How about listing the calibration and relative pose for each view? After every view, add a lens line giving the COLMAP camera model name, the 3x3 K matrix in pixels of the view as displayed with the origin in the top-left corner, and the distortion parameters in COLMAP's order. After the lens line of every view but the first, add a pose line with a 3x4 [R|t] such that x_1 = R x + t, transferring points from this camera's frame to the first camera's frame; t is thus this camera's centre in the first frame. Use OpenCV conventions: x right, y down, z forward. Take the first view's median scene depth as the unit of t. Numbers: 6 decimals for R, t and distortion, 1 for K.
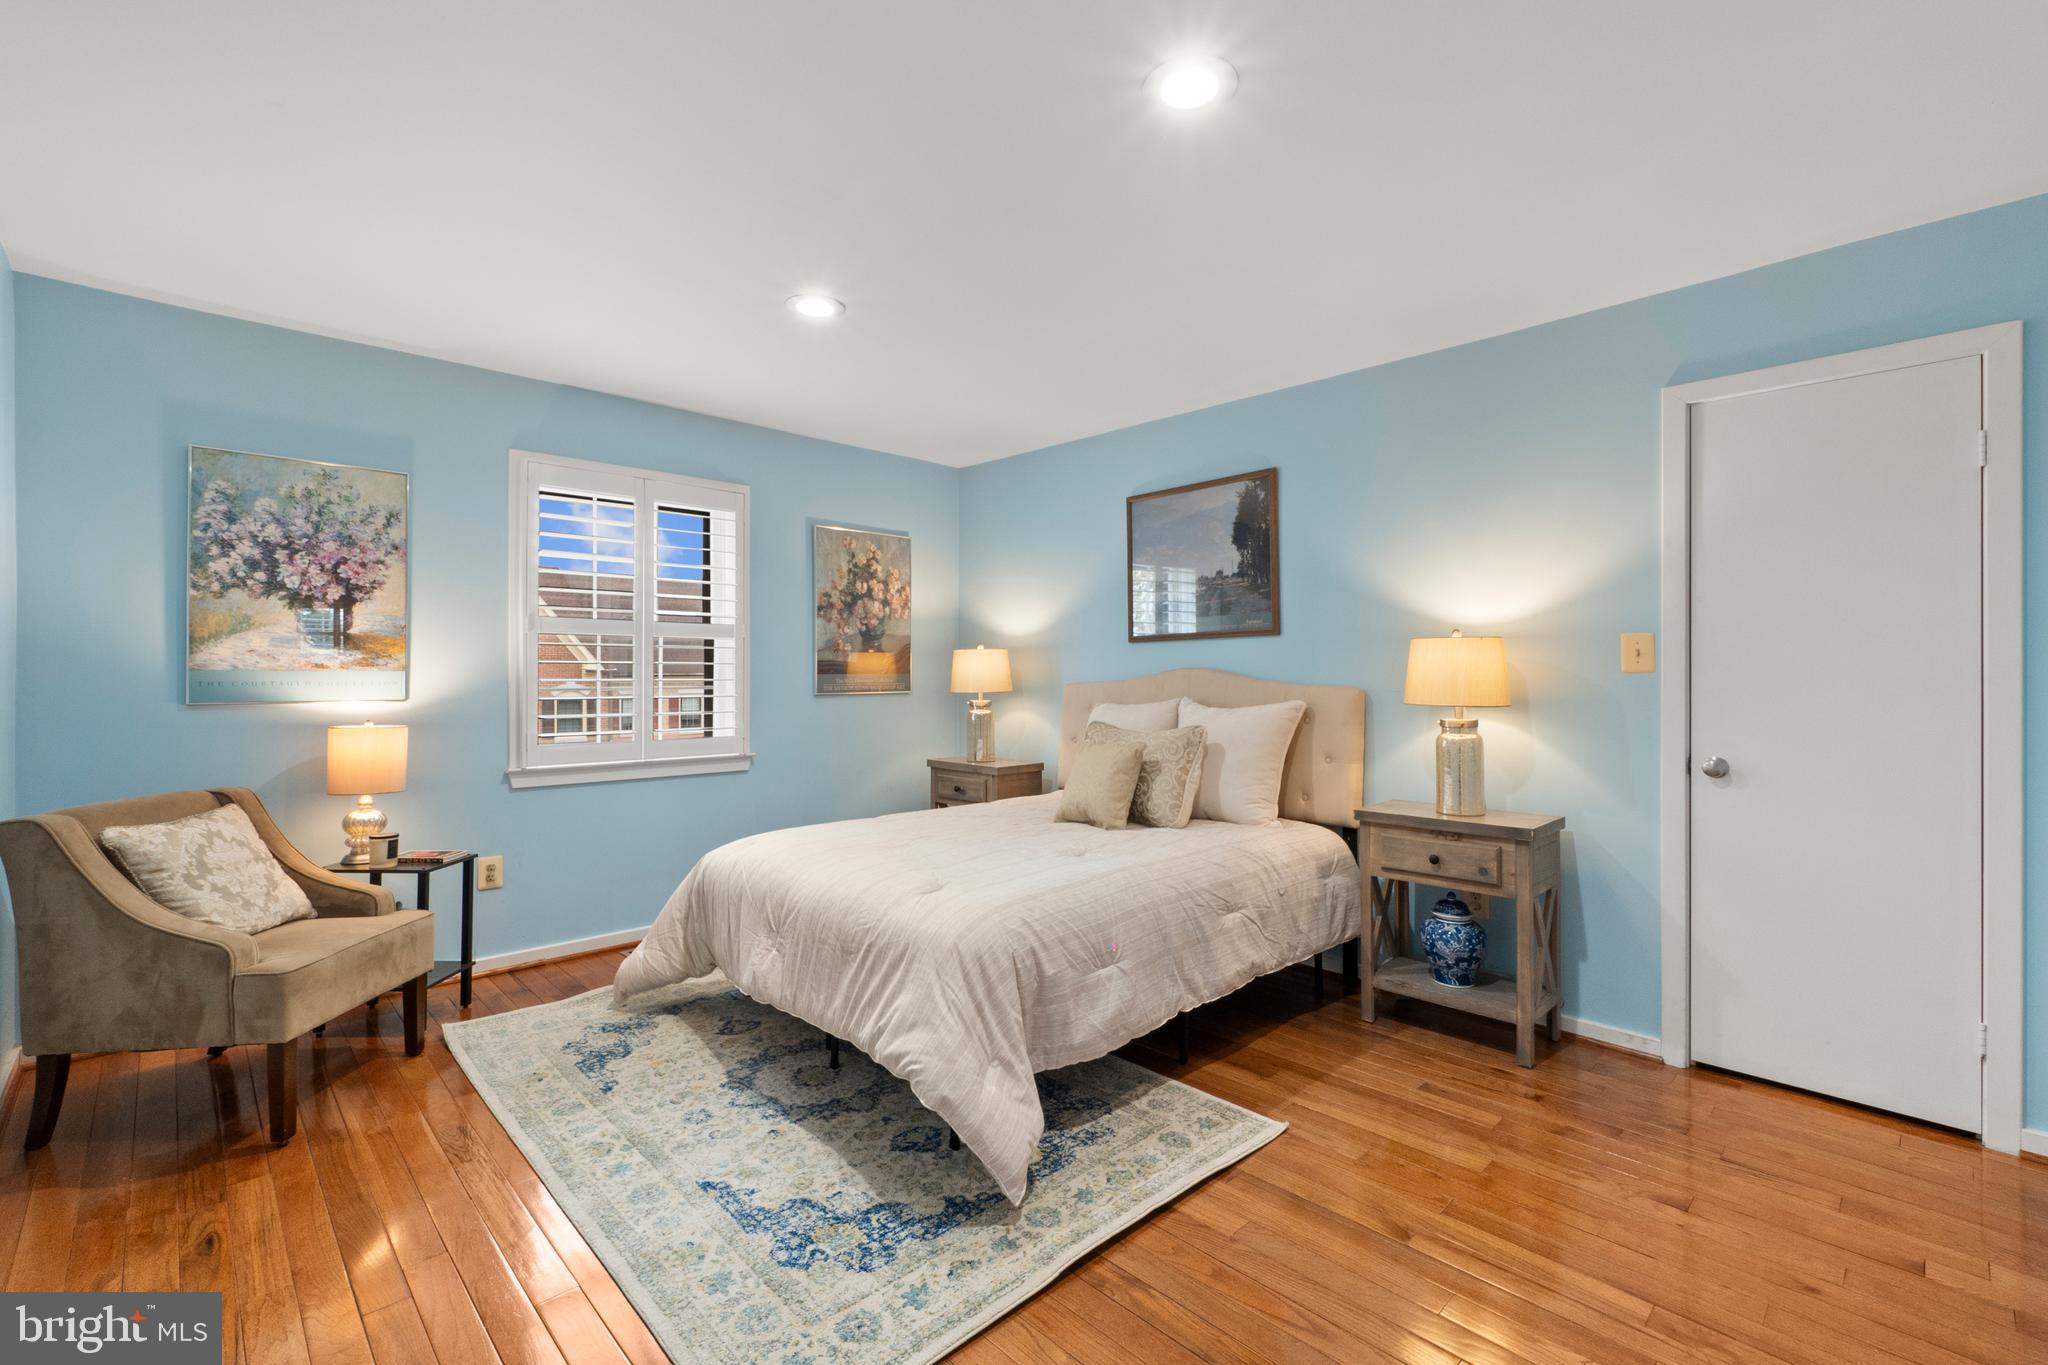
lens RADIAL K [[882.4, 0, 1017.5], [0, 882.4, 673.2], [0, 0, 1]] dist [-0.001407, 0.000178]
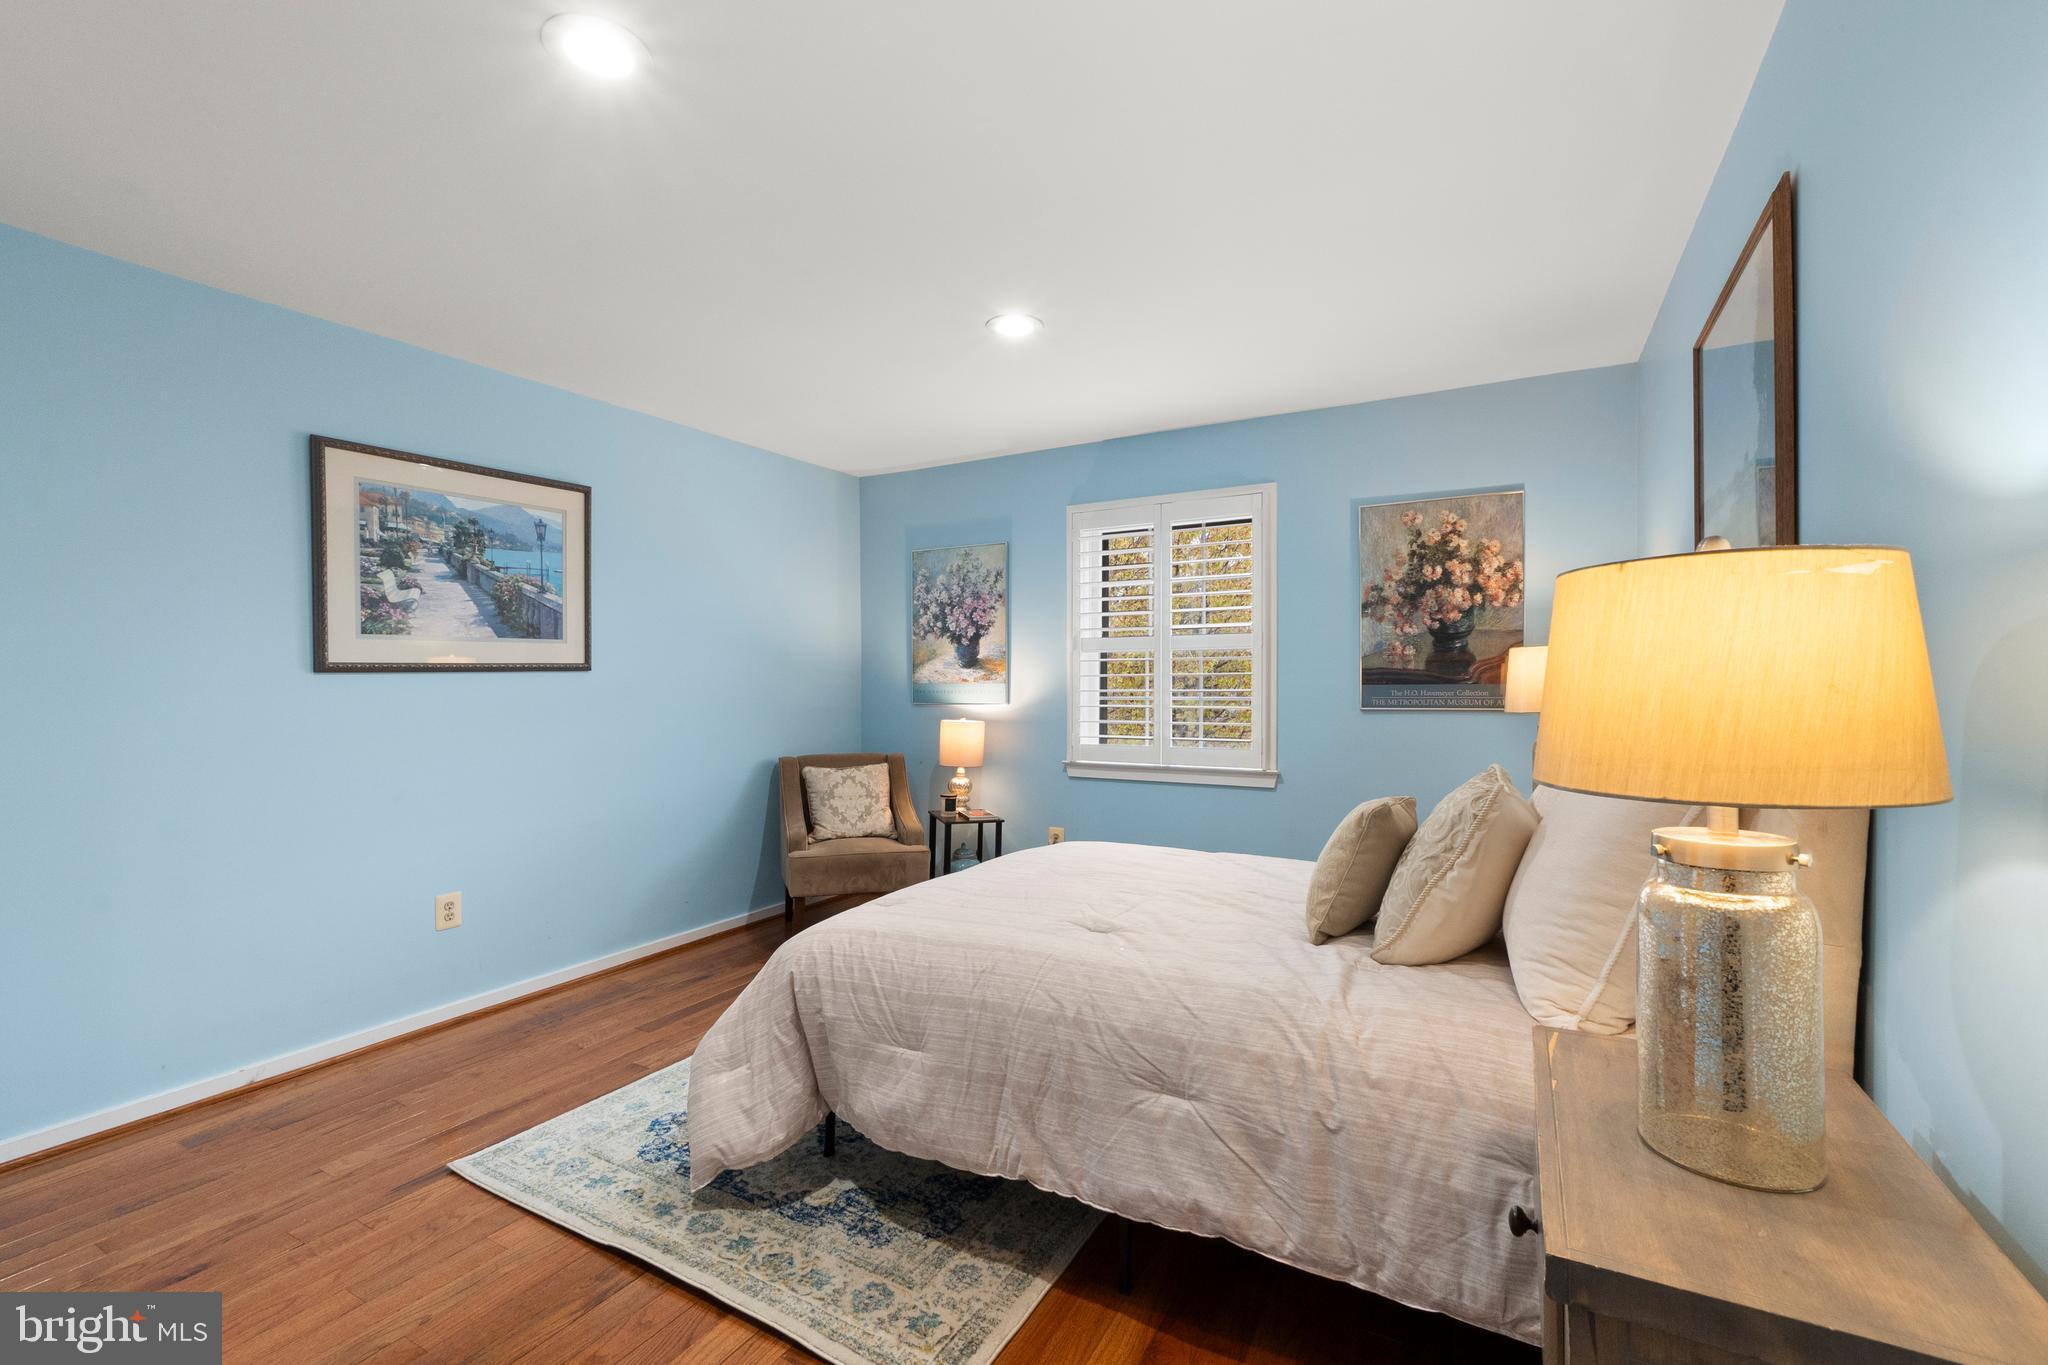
lens RADIAL K [[876.8, 0, 1032.5], [0, 876.8, 685.7], [0, 0, 1]] dist [0.000851, 0.000239]
pose [[0.300360, 0.000538, -0.953826, 0.673200], [0.004214, 0.999989, 0.001891, -0.001329], [0.953817, -0.004587, 0.300355, 0.646314]]
